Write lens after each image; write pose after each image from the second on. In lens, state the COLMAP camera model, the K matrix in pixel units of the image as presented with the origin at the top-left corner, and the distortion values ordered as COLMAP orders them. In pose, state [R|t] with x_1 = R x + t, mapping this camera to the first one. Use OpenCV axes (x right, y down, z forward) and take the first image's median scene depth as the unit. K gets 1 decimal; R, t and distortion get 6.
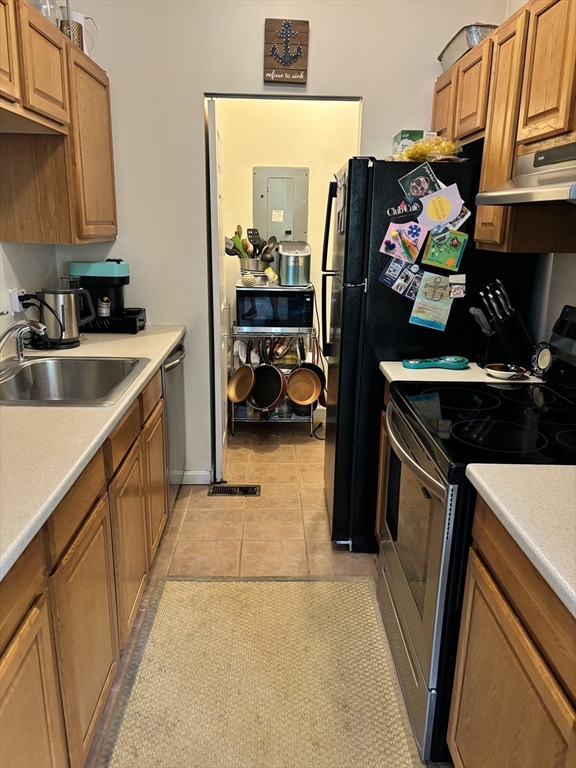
lens RADIAL K [[578.9, 0, 288.5], [0, 578.9, 382.7], [0, 0, 1]] dist [0.028705, 0.001828]
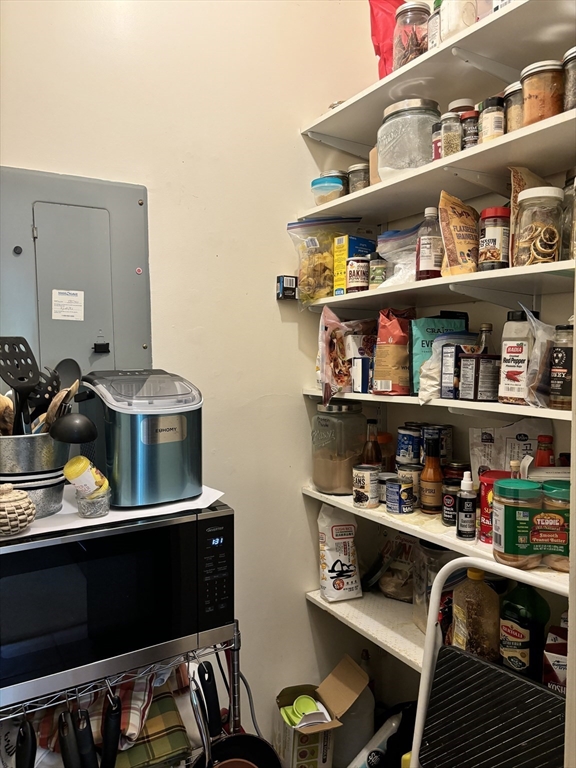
lens RADIAL K [[578.9, 0, 285.3], [0, 578.9, 385.0], [0, 0, 1]] dist [0.028705, 0.001828]
pose [[0.866208, -0.048447, 0.497330, -0.088054], [0.146886, 0.976003, -0.160757, -0.168990], [-0.477607, 0.212300, 0.852538, 0.670002]]
